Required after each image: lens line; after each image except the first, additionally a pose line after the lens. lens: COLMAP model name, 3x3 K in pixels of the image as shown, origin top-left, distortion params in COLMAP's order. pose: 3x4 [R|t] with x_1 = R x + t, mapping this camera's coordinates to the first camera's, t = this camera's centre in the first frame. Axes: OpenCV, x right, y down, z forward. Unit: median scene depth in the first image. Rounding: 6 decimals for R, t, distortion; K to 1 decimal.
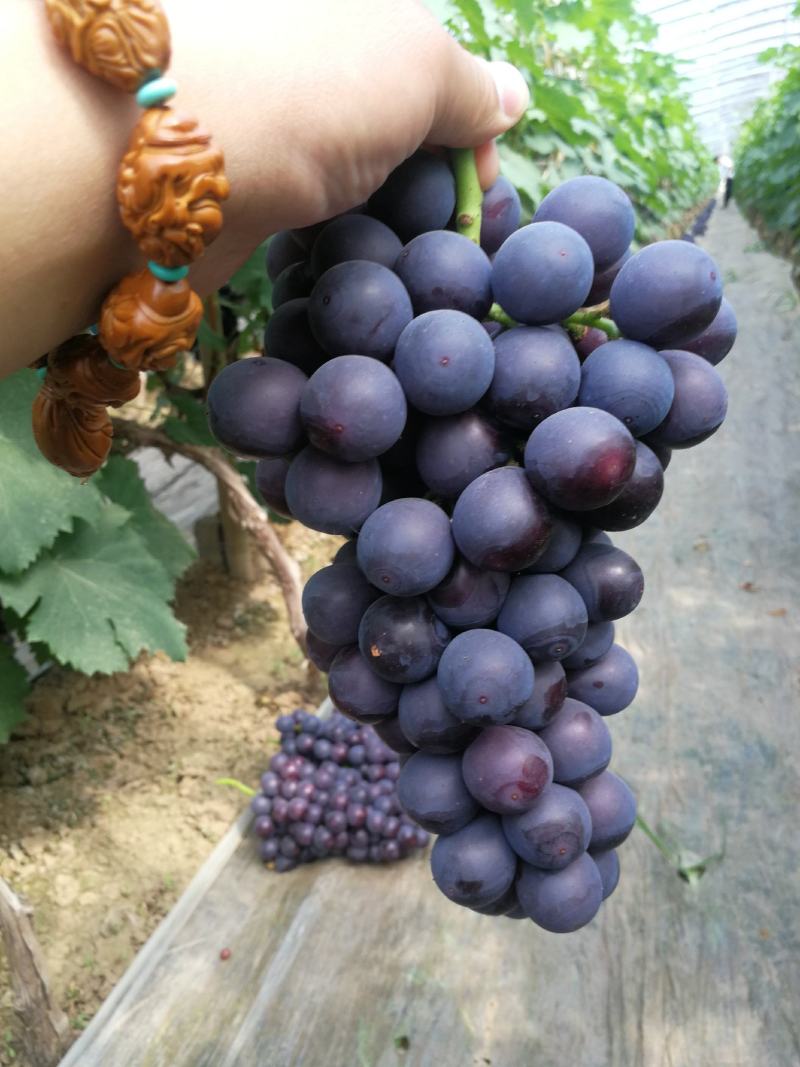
lens RADIAL K [[875.5, 0, 400.0], [0, 875.5, 533.5], [0, 0, 1]] dist [0.044889, -0.063014]
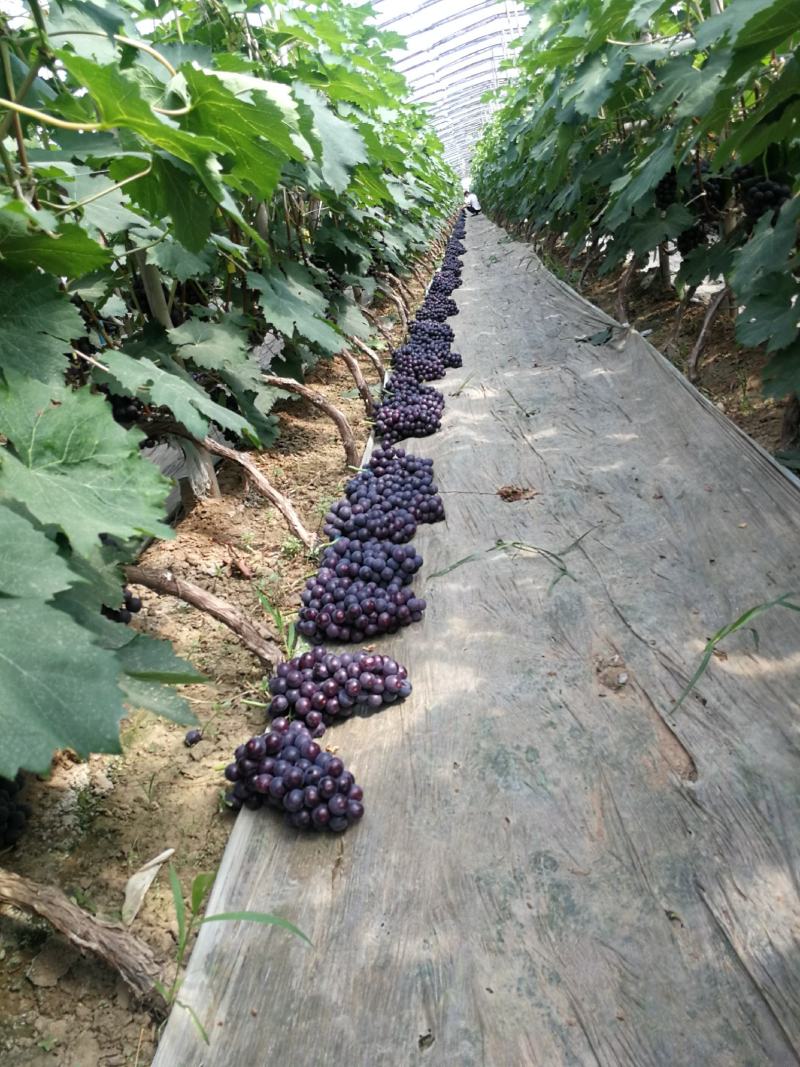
lens RADIAL K [[875.5, 0, 400.0], [0, 875.5, 533.5], [0, 0, 1]] dist [0.044889, -0.063014]
pose [[0.960364, -0.192694, 0.201420, -0.134175], [0.199670, 0.979753, -0.014714, 0.130850], [-0.194507, 0.054349, 0.979394, -0.313461]]
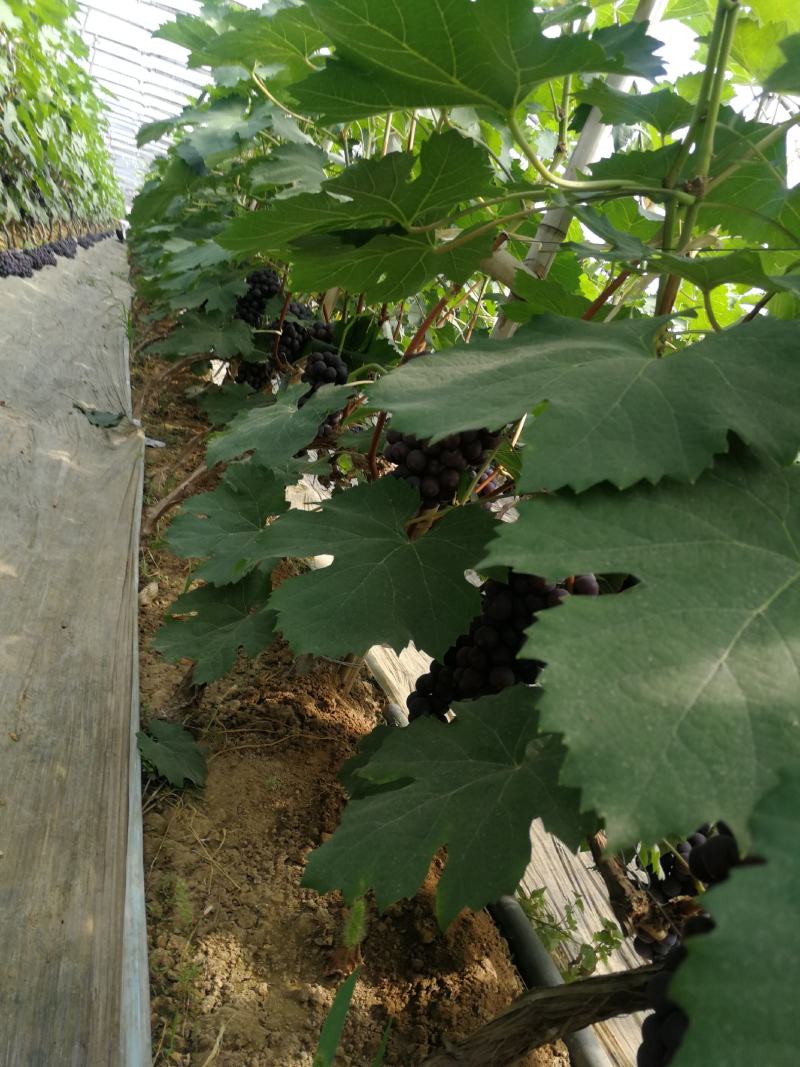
lens RADIAL K [[875.5, 0, 400.0], [0, 875.5, 533.5], [0, 0, 1]] dist [0.044889, -0.063014]
pose [[0.696232, 0.273264, 0.663768, -0.025276], [-0.253609, 0.958710, -0.128675, 0.091564], [-0.671524, -0.078750, 0.736786, -0.198031]]
